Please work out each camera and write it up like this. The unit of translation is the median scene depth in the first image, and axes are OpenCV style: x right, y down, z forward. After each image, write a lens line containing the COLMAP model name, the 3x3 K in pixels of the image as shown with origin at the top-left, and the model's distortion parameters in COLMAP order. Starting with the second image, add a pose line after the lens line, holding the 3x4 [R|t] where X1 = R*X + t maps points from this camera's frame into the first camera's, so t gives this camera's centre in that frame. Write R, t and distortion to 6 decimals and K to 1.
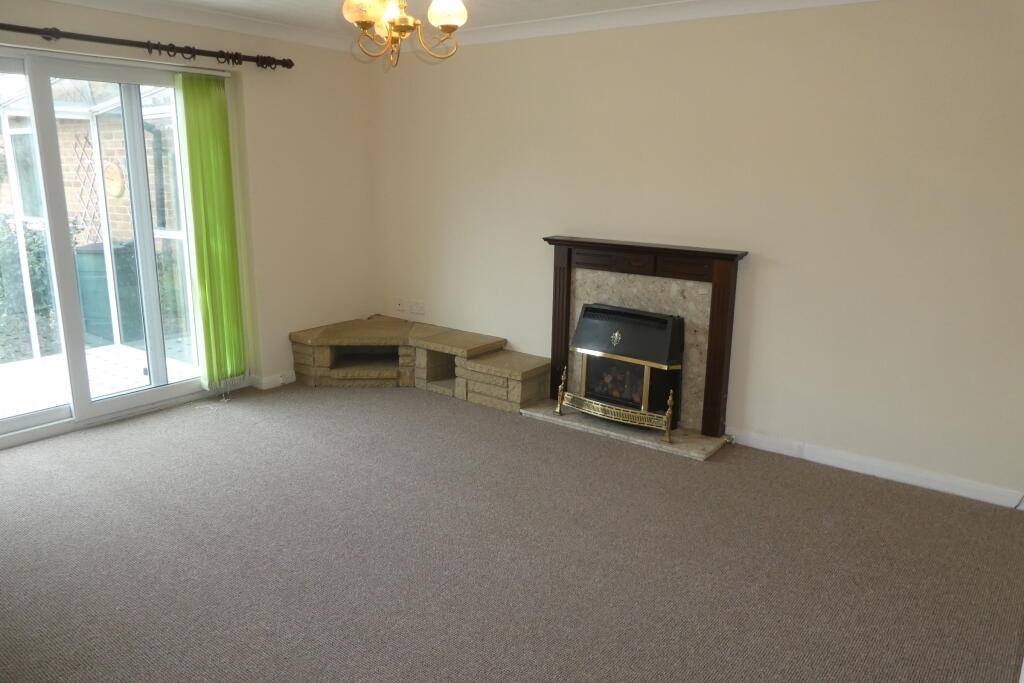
lens RADIAL K [[735.3, 0, 514.1], [0, 735.3, 334.4], [0, 0, 1]] dist [-0.006652, 0.001845]
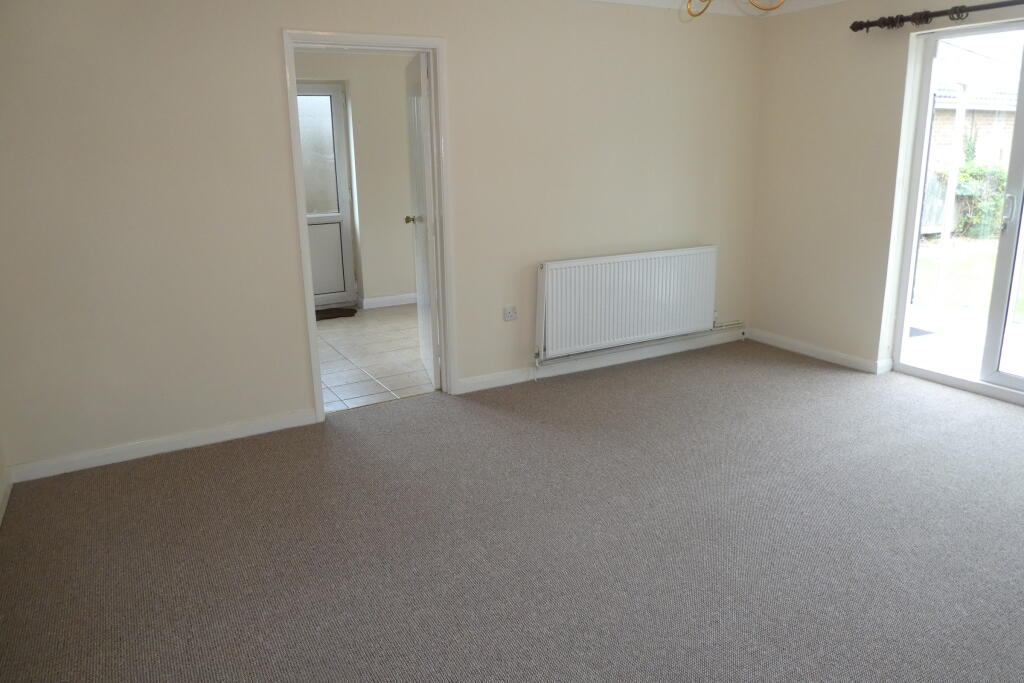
lens RADIAL K [[735.3, 0, 514.1], [0, 735.3, 334.4], [0, 0, 1]] dist [-0.006652, 0.001845]
pose [[-0.384189, 0.233635, -0.893204, 0.442474], [-0.193282, 0.925661, 0.325260, -0.123754], [0.902796, 0.297602, -0.310471, 0.561848]]
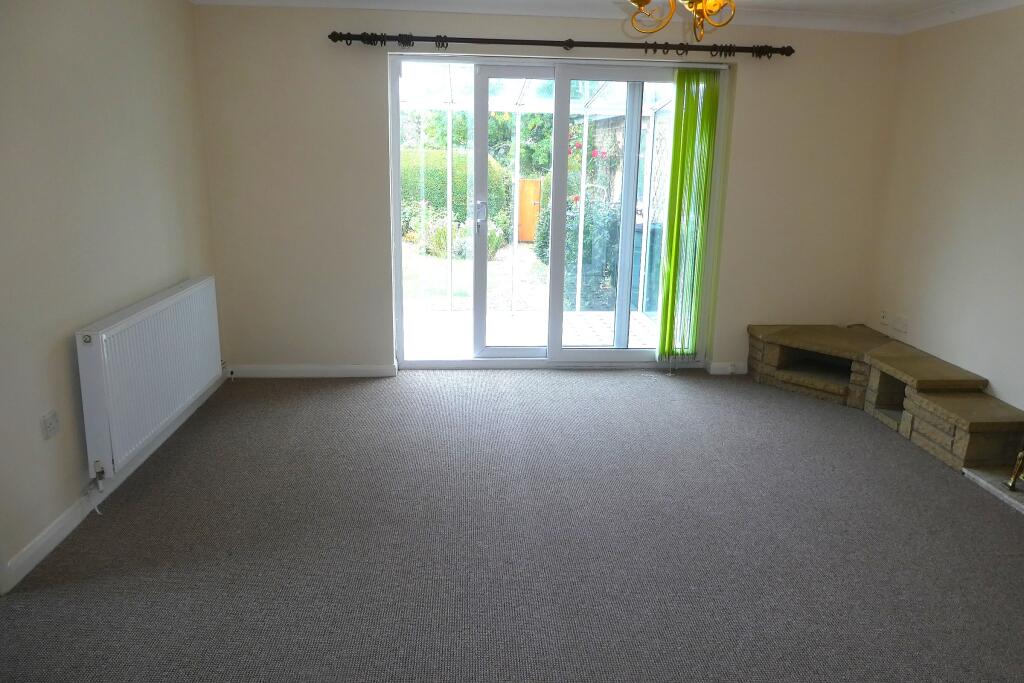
lens RADIAL K [[723.6, 0, 512.0], [0, 723.6, 341.5], [0, 0, 1]] dist [-0.031729, -0.001701]
pose [[0.662762, 0.190861, -0.724098, 0.214667], [-0.178714, 0.979346, 0.094564, -0.016469], [0.727191, 0.066733, 0.683183, 0.113768]]
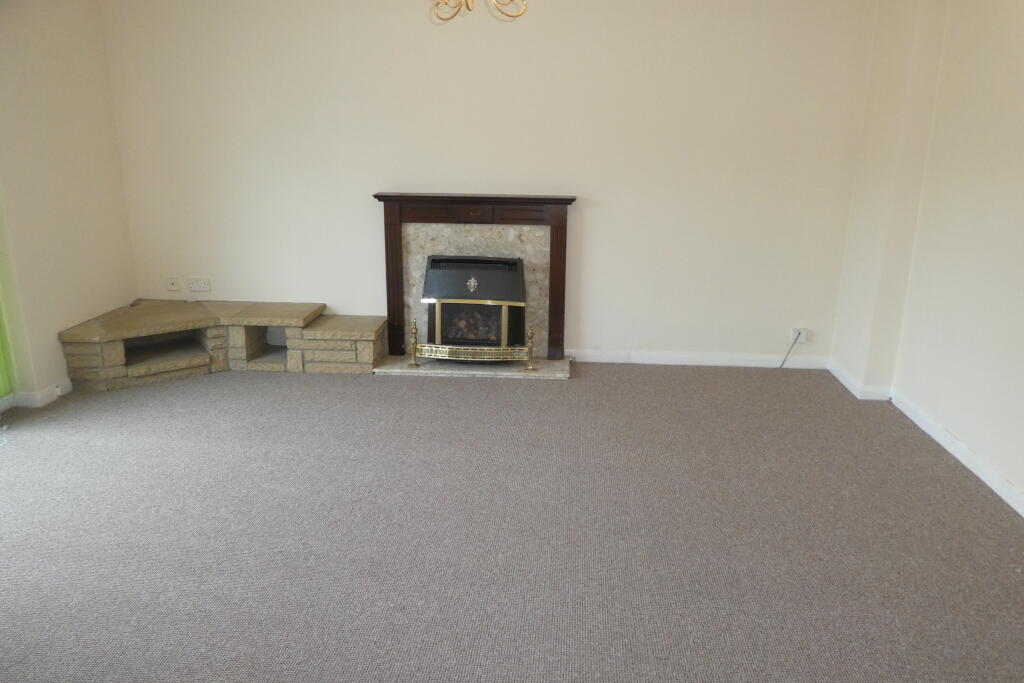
lens RADIAL K [[735.3, 0, 514.1], [0, 735.3, 334.4], [0, 0, 1]] dist [-0.006652, 0.001845]
pose [[0.838816, -0.154411, 0.522058, -0.342310], [0.125696, 0.987955, 0.090249, -0.010703], [-0.529705, -0.010082, 0.848122, 0.051676]]
